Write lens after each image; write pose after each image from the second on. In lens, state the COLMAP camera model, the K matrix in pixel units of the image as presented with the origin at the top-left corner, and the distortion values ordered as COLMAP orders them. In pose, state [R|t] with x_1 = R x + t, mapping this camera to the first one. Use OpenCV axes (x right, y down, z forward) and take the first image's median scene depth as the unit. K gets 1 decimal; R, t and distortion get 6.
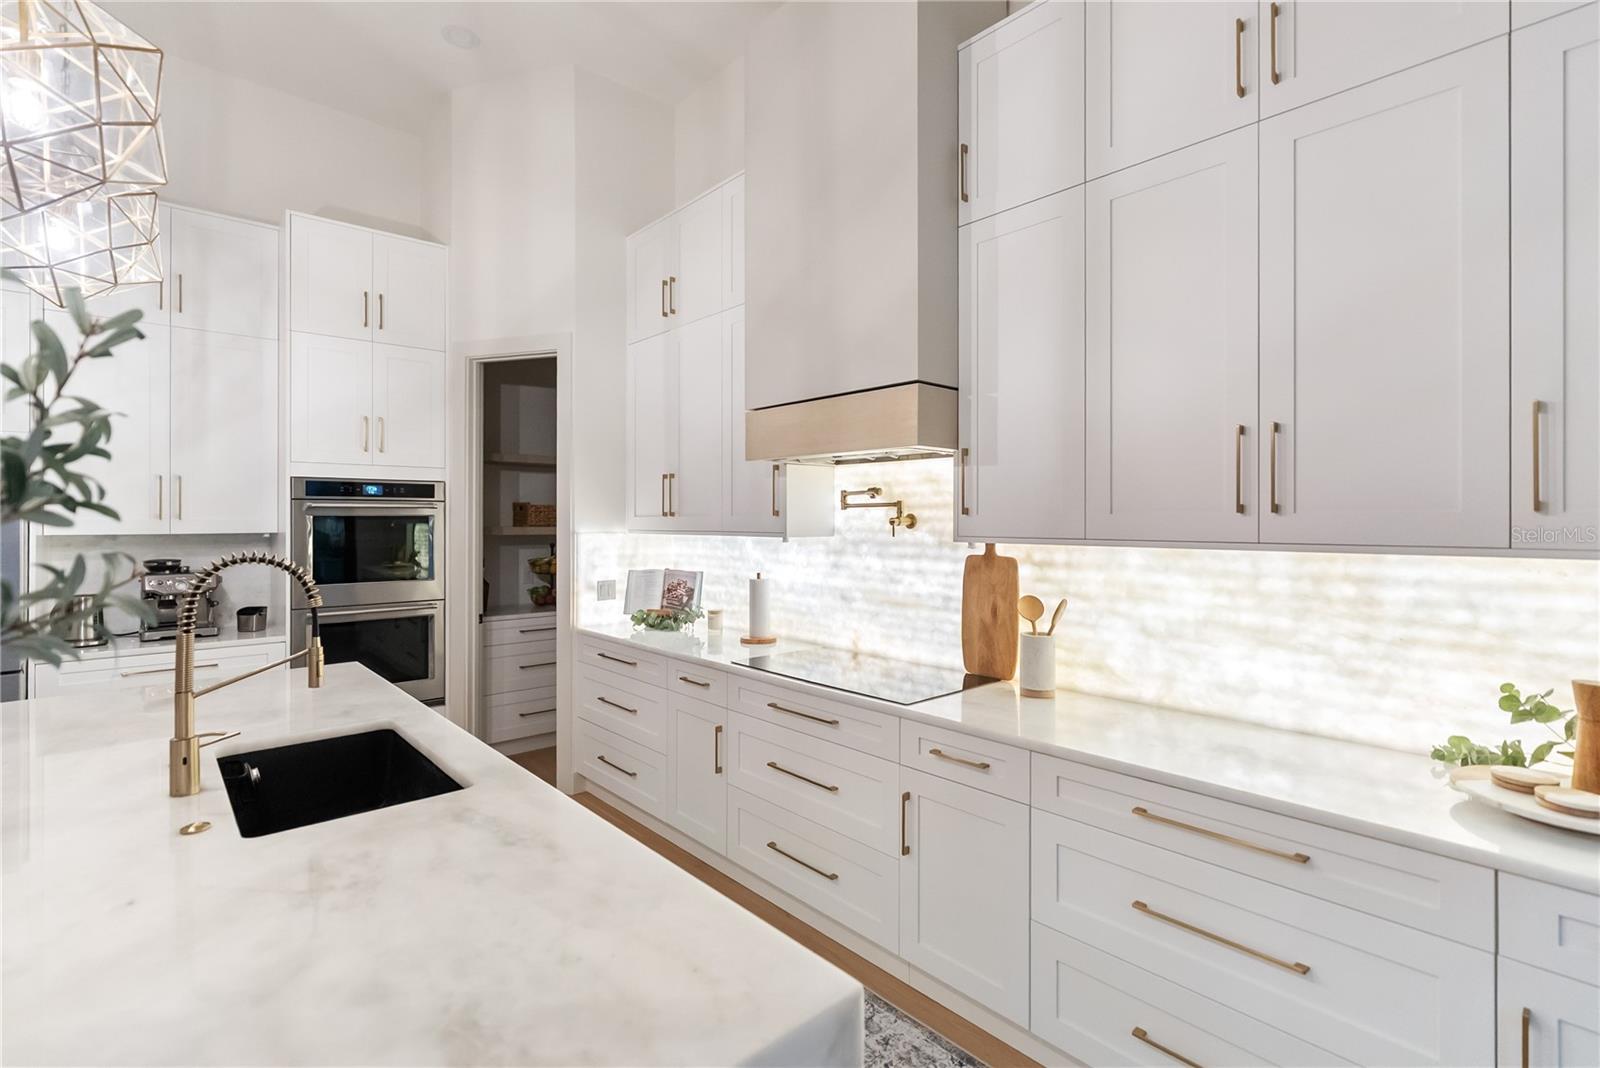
lens RADIAL K [[733.5, 0, 800.0], [0, 733.5, 534.0], [0, 0, 1]] dist [-0.000103, 0.000264]
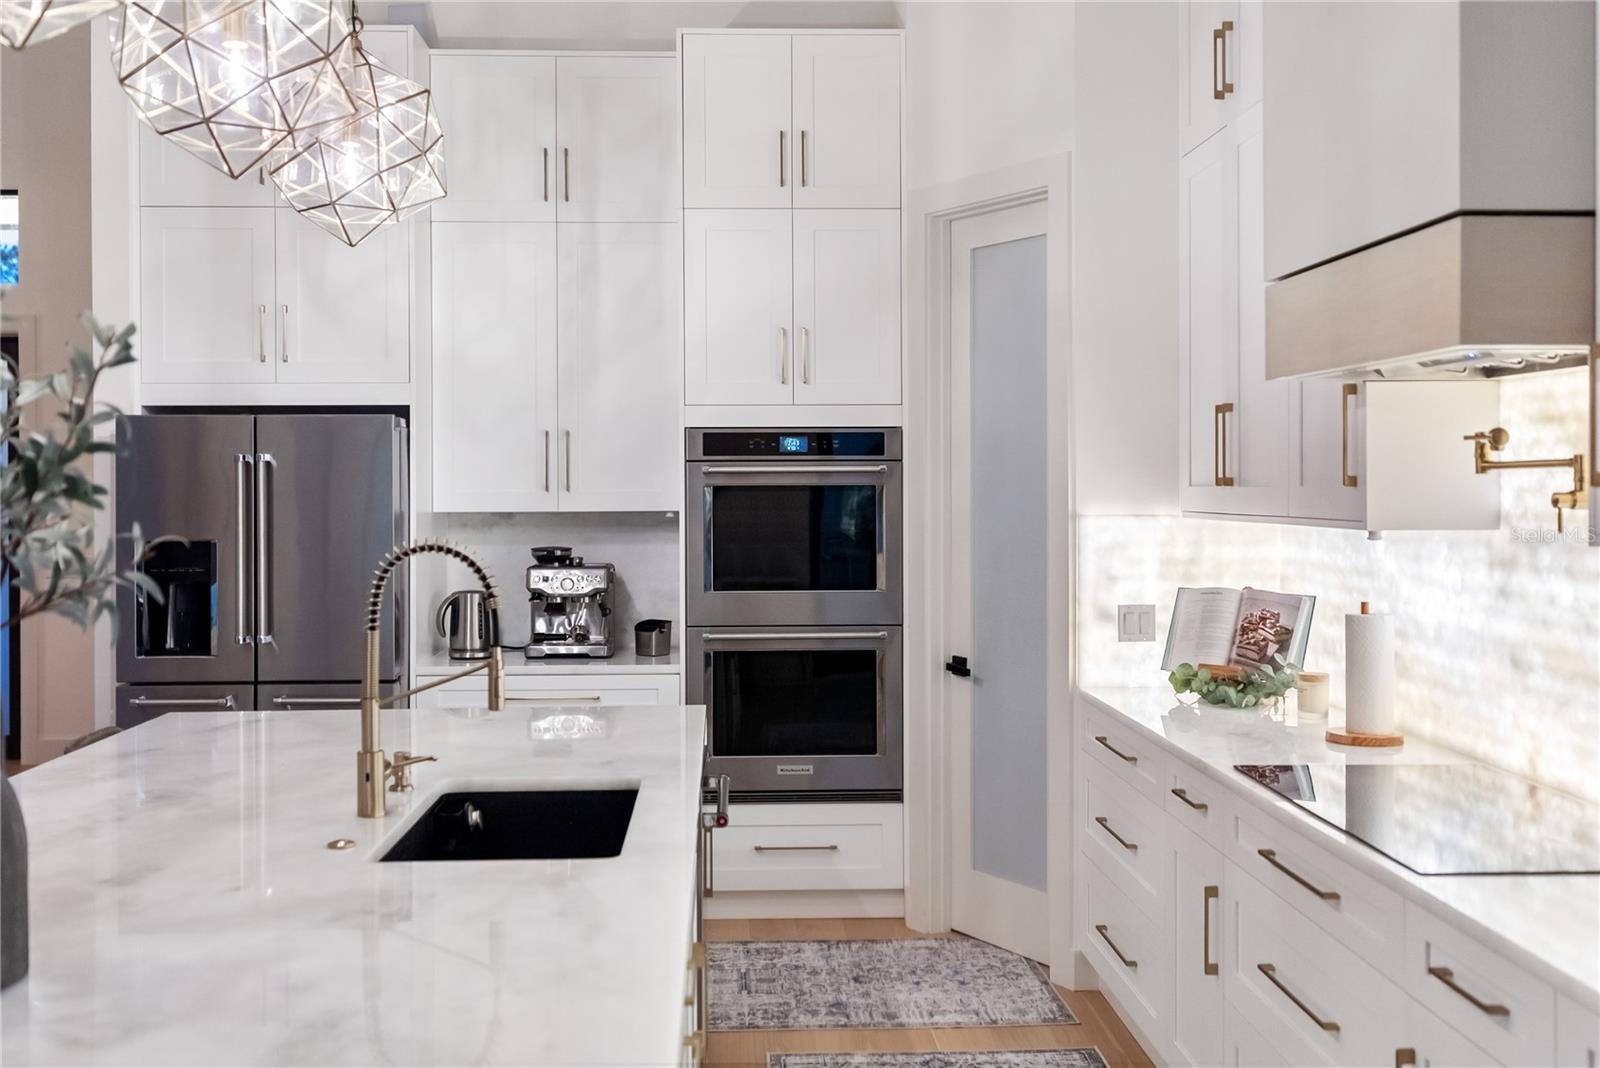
lens RADIAL K [[1566.6, 0, 800.0], [0, 1566.6, 534.0], [0, 0, 1]] dist [0.020296, 0.007328]
pose [[0.781013, 0.017536, -0.624268, 0.285931], [-0.009430, 0.999823, 0.016288, -0.005370], [0.624443, -0.006834, 0.781040, -0.051957]]
